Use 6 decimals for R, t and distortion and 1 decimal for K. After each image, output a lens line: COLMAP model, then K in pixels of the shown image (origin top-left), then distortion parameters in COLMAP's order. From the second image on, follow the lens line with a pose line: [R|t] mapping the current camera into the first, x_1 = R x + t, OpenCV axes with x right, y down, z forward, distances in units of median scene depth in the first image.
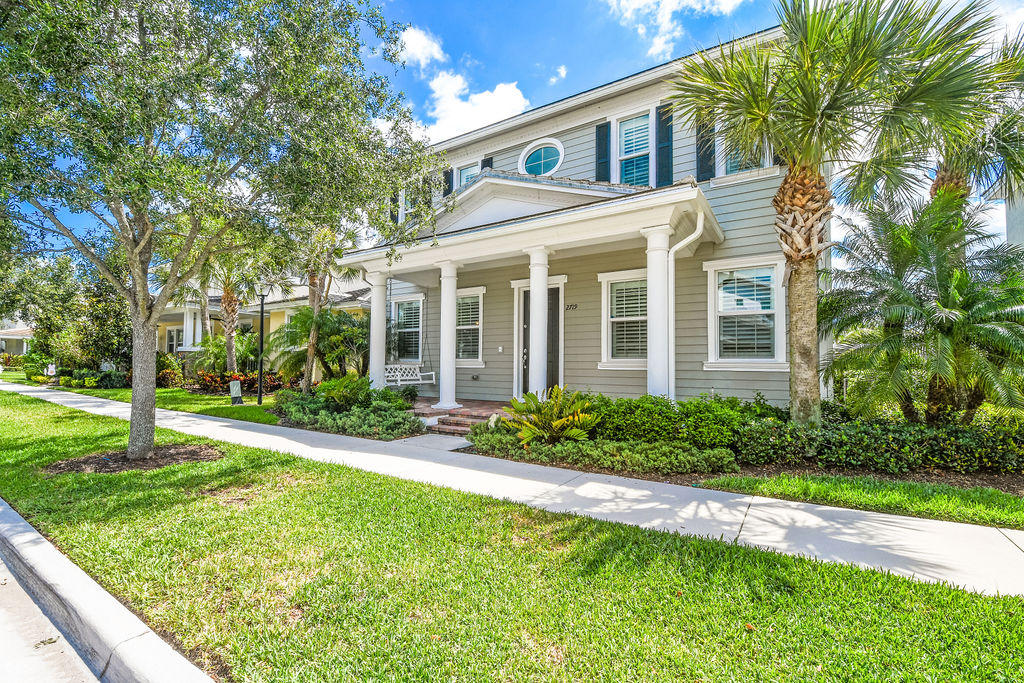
lens RADIAL K [[452.7, 0, 504.8], [0, 452.7, 341.4], [0, 0, 1]] dist [0.002093, -0.000025]
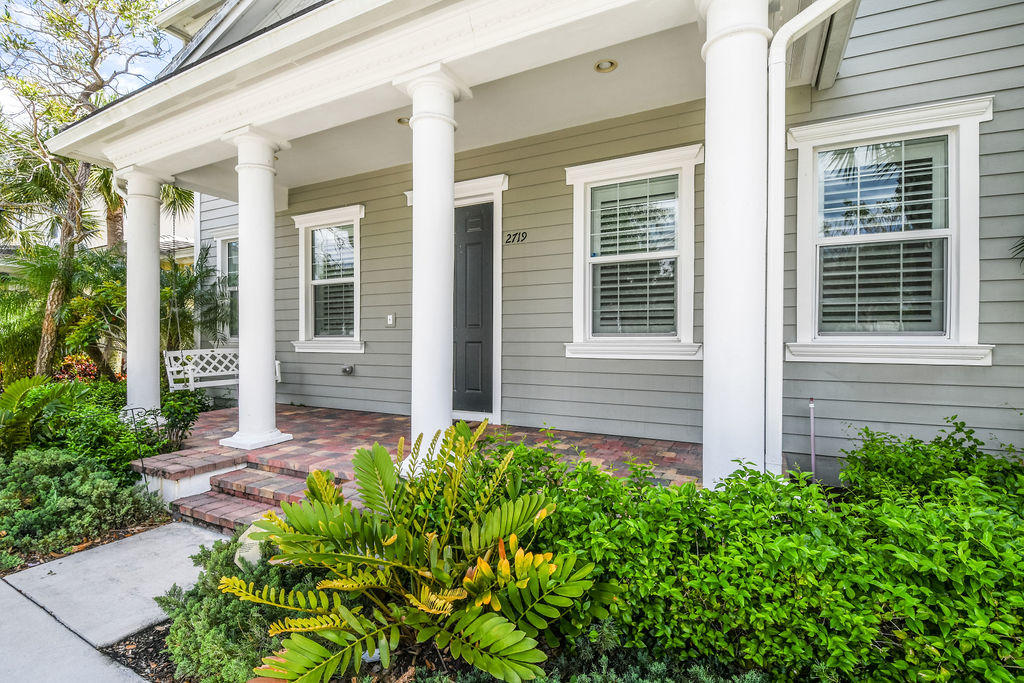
lens RADIAL K [[457.0, 0, 516.7], [0, 457.0, 337.8], [0, 0, 1]] dist [-0.019827, -0.000676]
pose [[0.993798, -0.011336, 0.110620, 0.091006], [0.005132, 0.998406, 0.056210, 0.010504], [-0.111081, -0.055294, 0.992272, 0.488053]]
